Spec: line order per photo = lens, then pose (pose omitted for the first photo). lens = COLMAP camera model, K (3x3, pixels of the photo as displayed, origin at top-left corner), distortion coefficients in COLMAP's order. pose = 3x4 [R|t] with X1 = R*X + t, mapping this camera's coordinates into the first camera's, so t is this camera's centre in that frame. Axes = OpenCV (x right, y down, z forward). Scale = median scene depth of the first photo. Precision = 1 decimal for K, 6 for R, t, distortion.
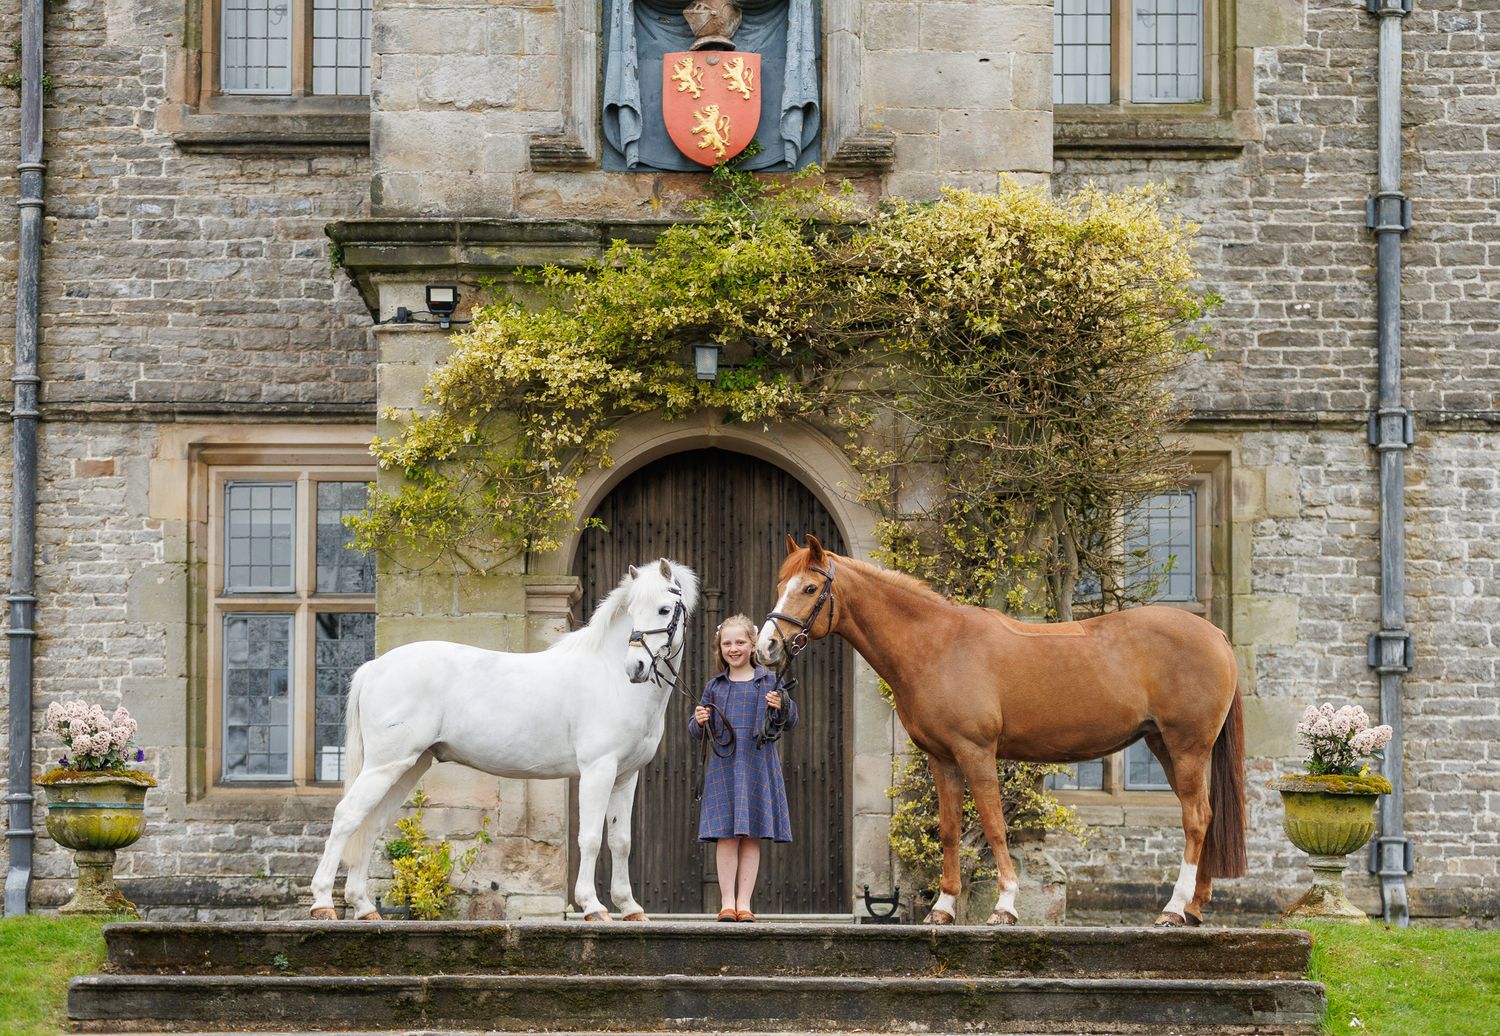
lens RADIAL K [[3329.7, 0, 723.3], [0, 3329.7, 445.0], [0, 0, 1]] dist [0.102954, -0.102292]
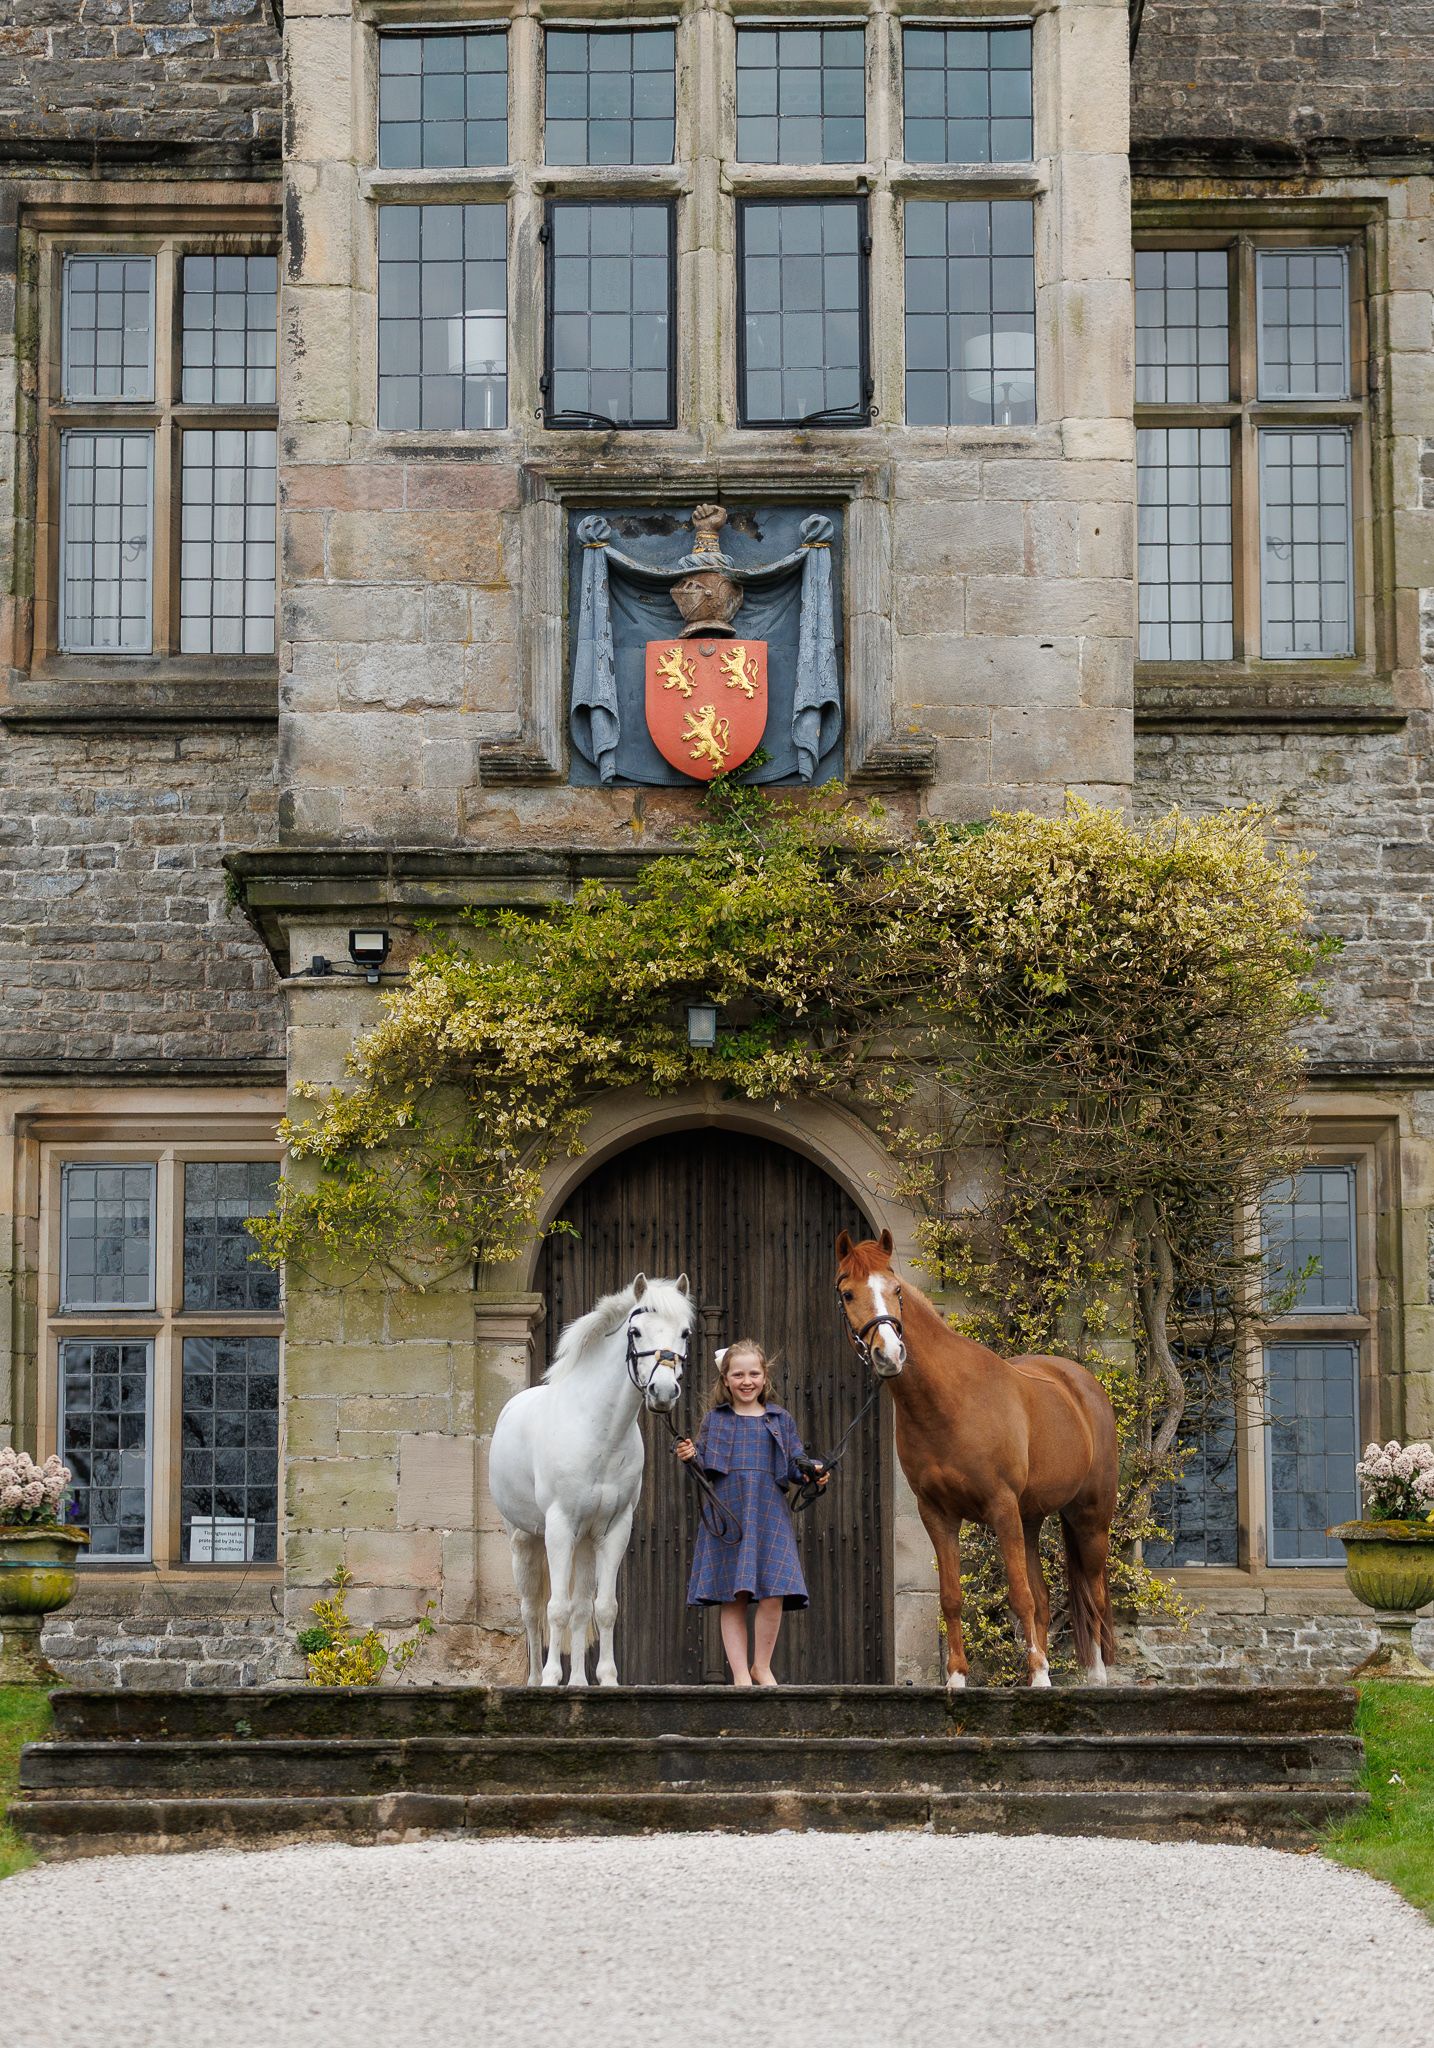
lens RADIAL K [[6774.4, 0, 801.0], [0, 6774.4, 1025.2], [0, 0, 1]] dist [0.049794, 0.454656]
pose [[0.999949, -0.006450, 0.007760, 0.006004], [0.006368, 0.999924, 0.010542, -0.041596], [-0.007827, -0.010492, 0.999914, -0.621765]]
